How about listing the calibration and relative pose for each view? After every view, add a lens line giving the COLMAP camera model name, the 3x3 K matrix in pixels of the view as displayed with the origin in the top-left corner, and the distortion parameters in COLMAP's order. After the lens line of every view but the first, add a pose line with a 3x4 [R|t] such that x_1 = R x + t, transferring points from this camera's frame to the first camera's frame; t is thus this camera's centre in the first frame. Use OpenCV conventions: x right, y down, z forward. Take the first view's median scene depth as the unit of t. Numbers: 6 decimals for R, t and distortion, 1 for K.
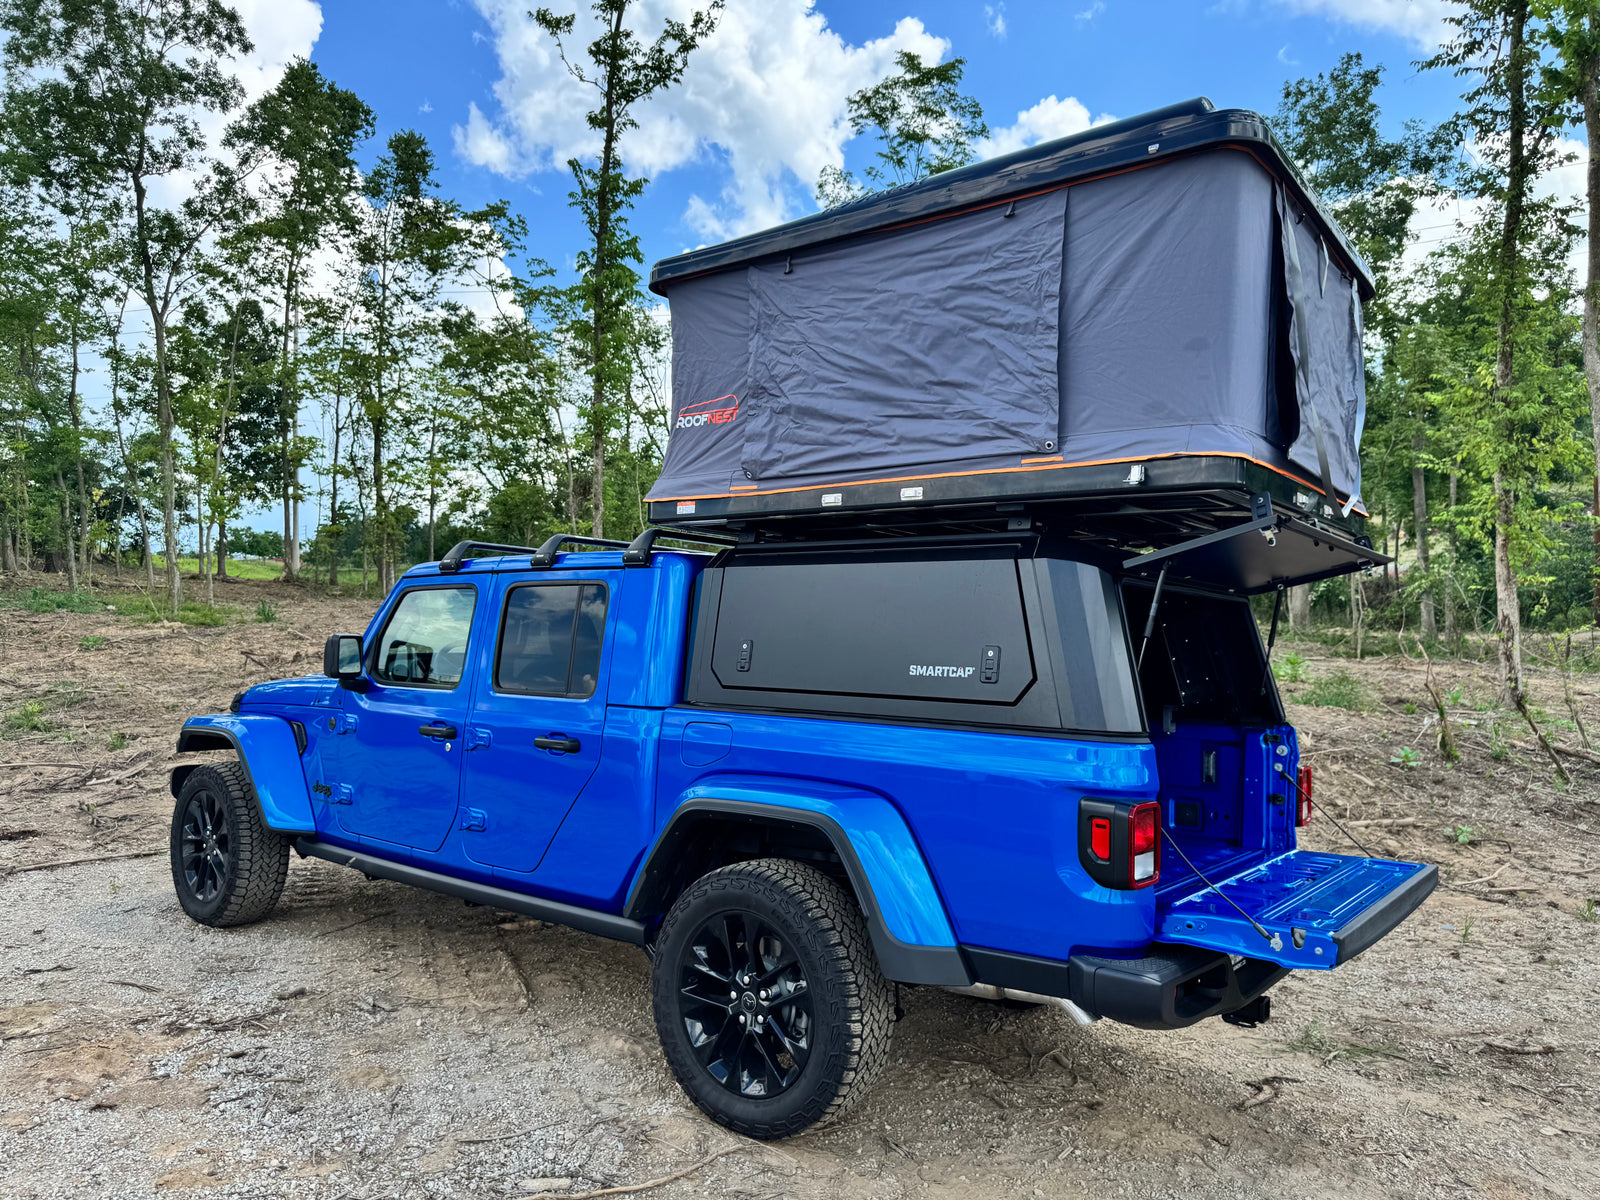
lens RADIAL K [[1141.2, 0, 796.3], [0, 1141.2, 609.3], [0, 0, 1]] dist [0.018194, -0.020644]
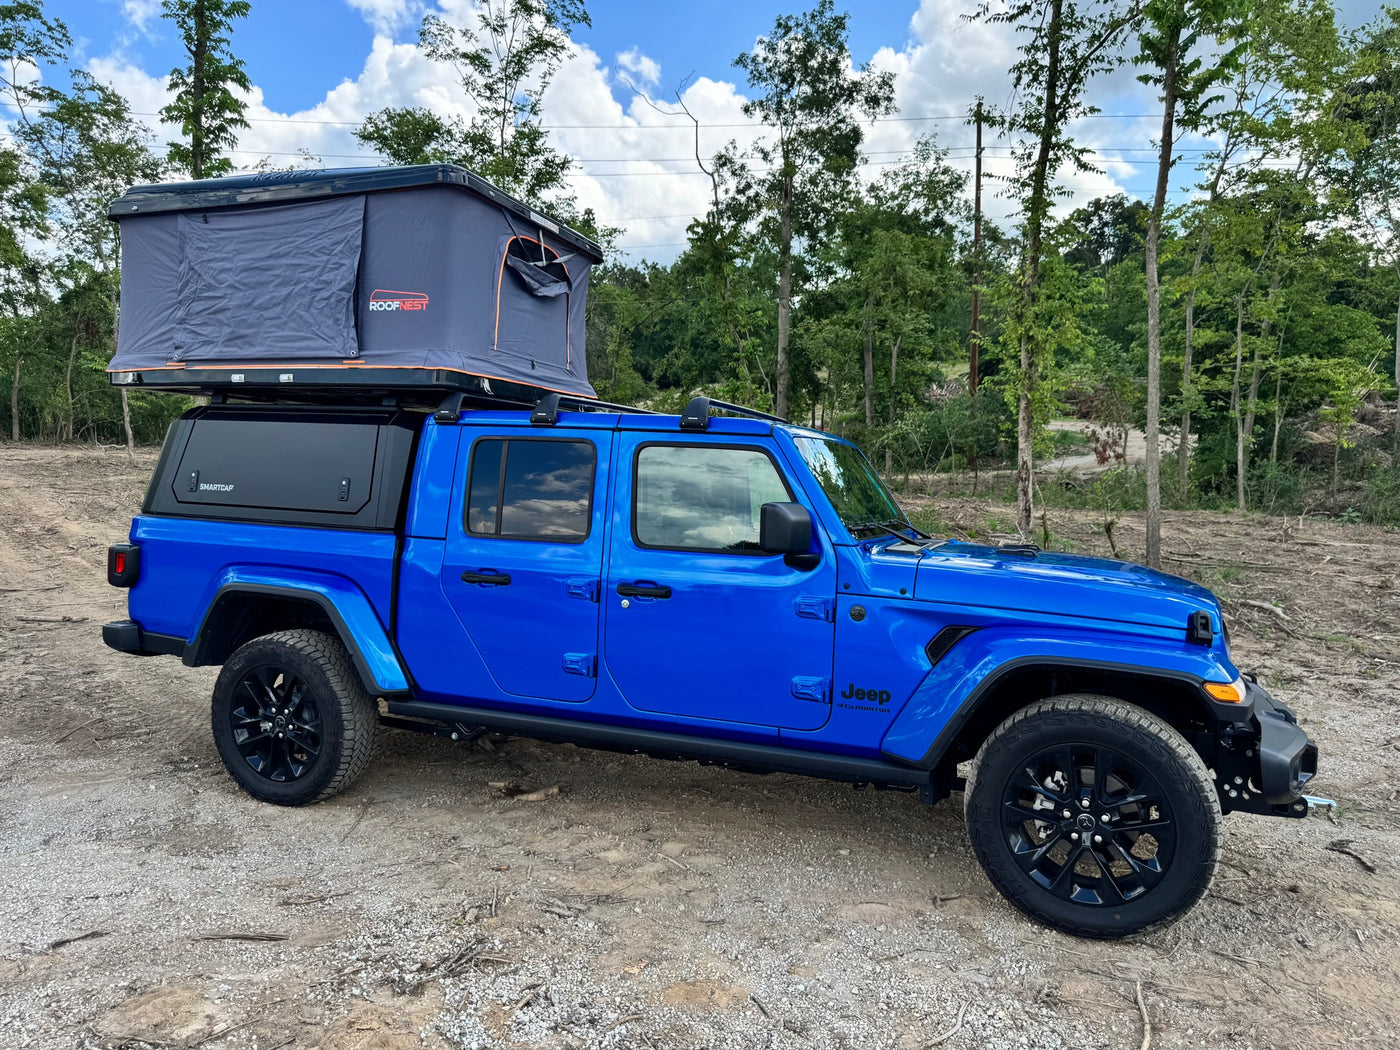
lens RADIAL K [[995.1, 0, 700.0], [0, 995.1, 525.0], [0, 0, 1]] dist [0.042881, -0.057978]
pose [[0.920364, -0.025112, 0.390257, -0.316261], [-0.002414, 0.997552, 0.069882, -0.001779], [-0.391056, -0.065258, 0.918050, 0.152714]]
